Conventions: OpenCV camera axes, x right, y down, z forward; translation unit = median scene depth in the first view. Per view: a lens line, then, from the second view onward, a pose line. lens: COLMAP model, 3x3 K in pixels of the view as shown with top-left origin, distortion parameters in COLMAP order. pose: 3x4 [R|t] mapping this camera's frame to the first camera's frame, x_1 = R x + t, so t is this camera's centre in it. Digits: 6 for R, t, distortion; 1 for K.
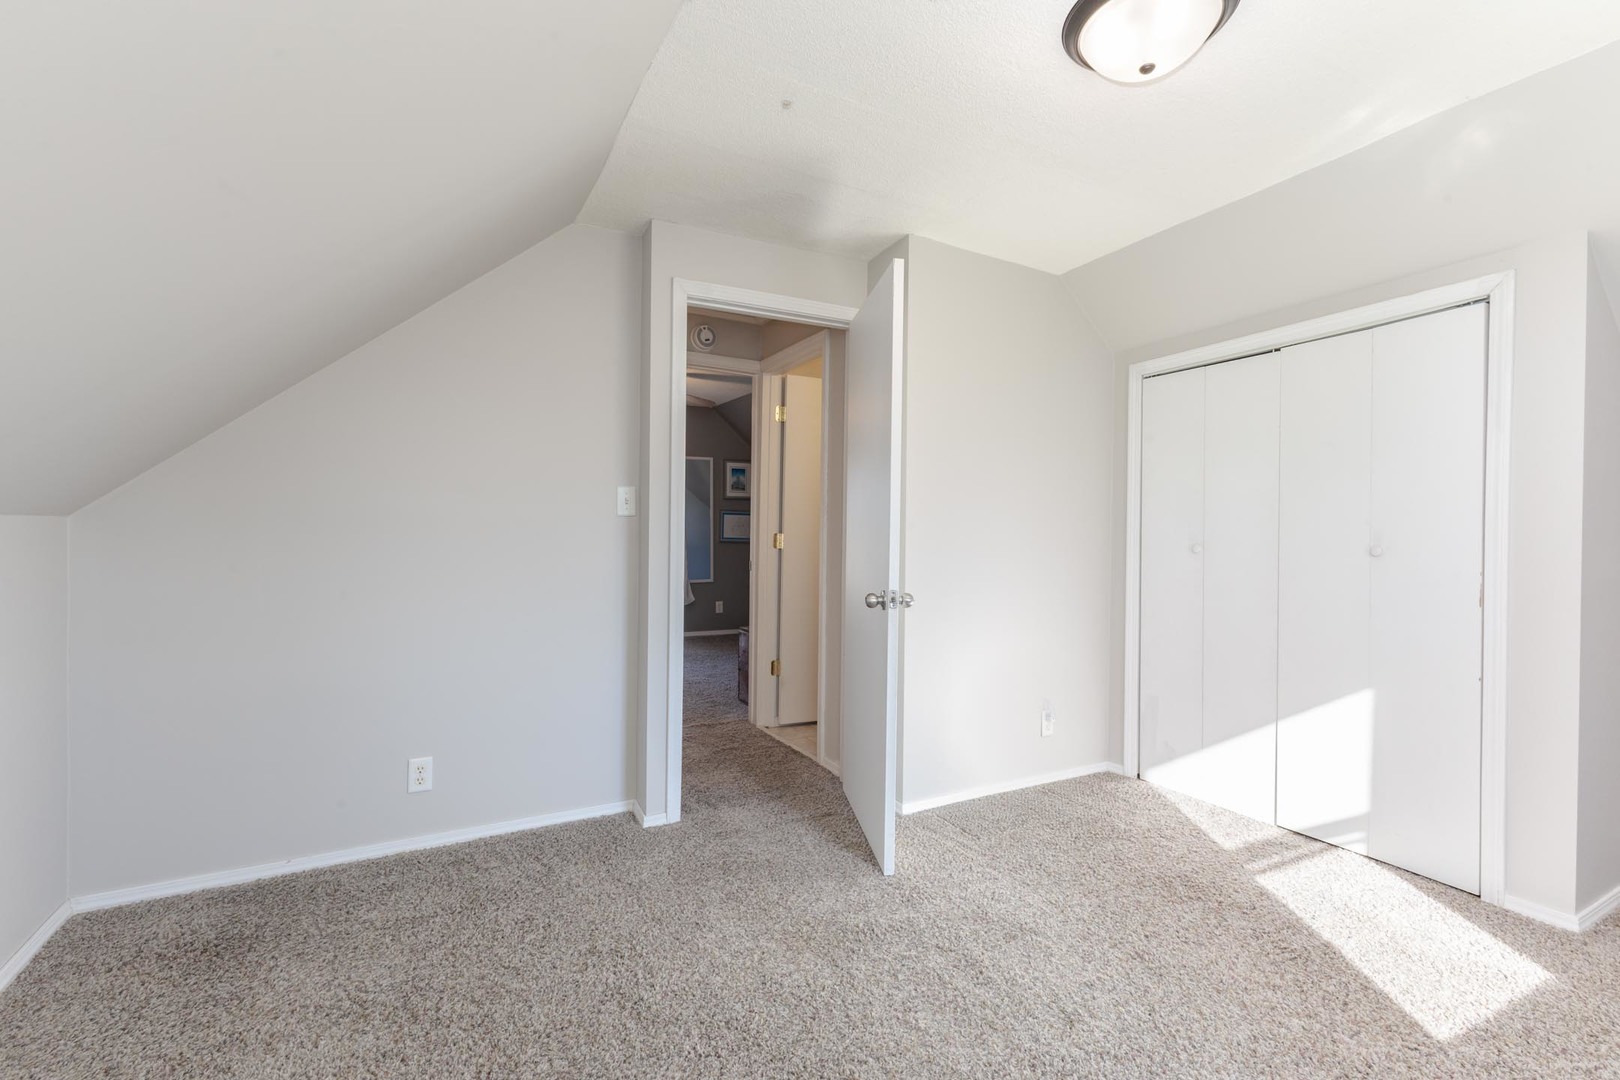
lens RADIAL K [[685.1, 0, 810.0], [0, 685.1, 540.0], [0, 0, 1]] dist [0.003535, 0.000233]
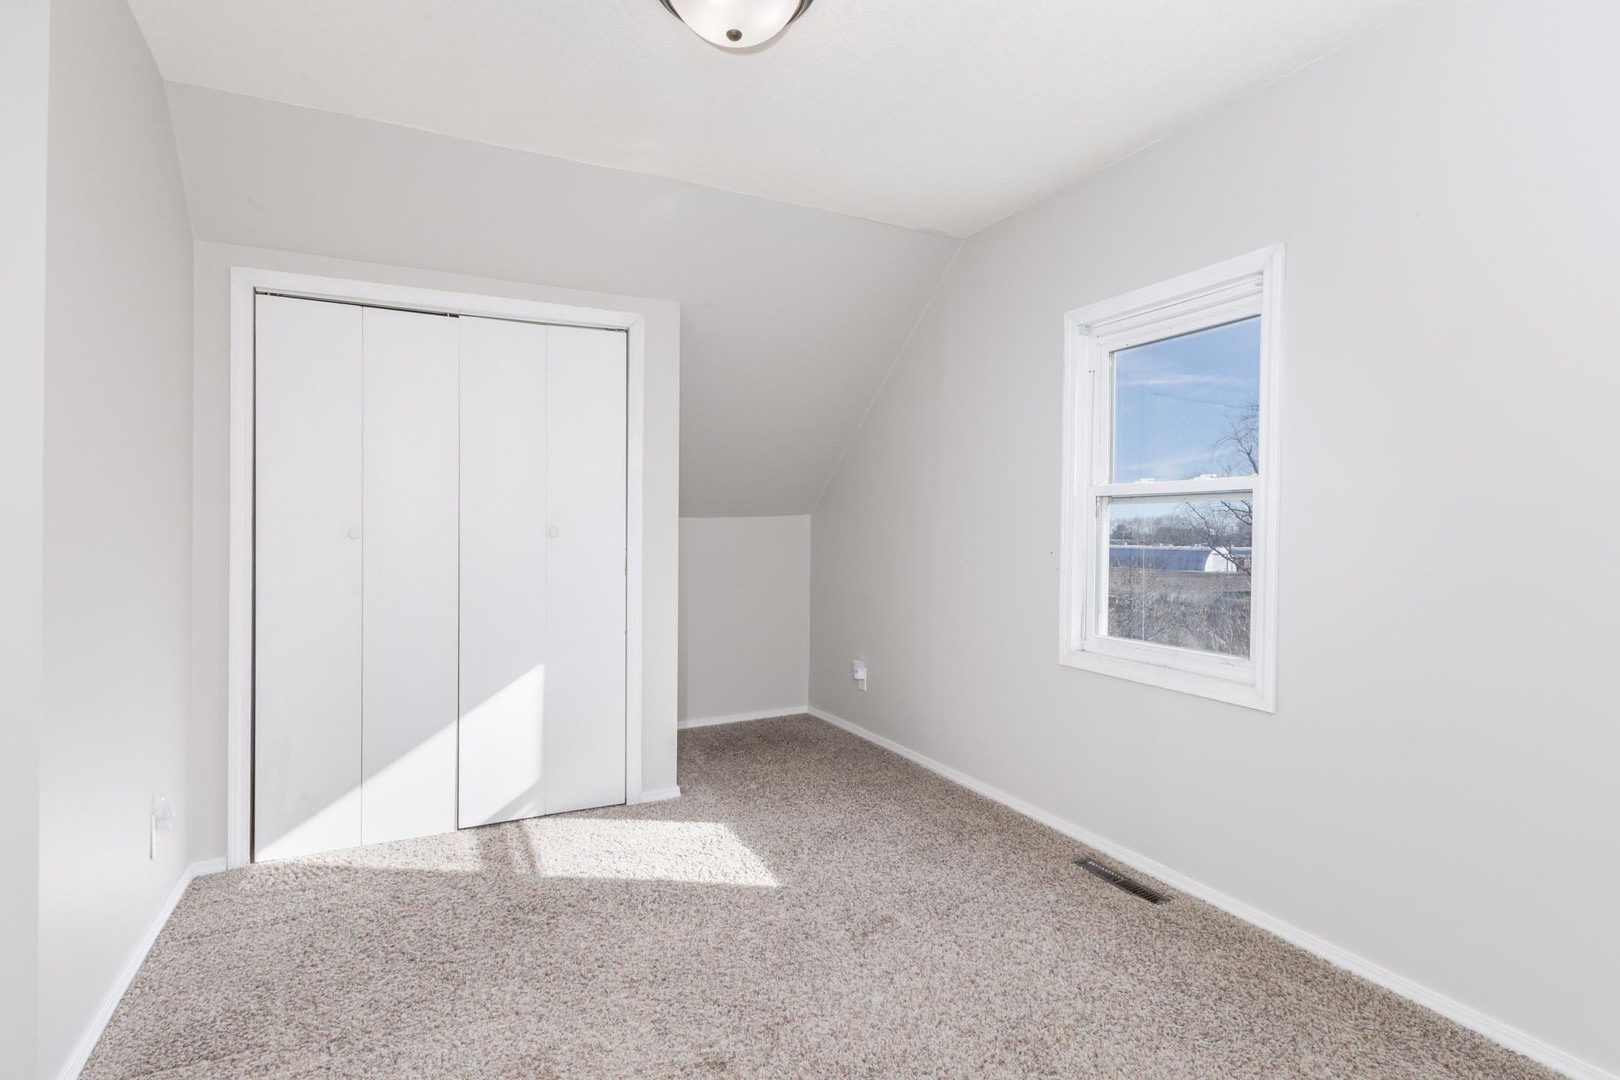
lens RADIAL K [[787.0, 0, 810.0], [0, 787.0, 540.0], [0, 0, 1]] dist [-0.019430, 0.000514]
pose [[0.029264, -0.024171, 0.999279, -0.389628], [0.002143, 0.999707, 0.024119, -0.001467], [-0.999569, 0.001435, 0.029307, 0.538400]]
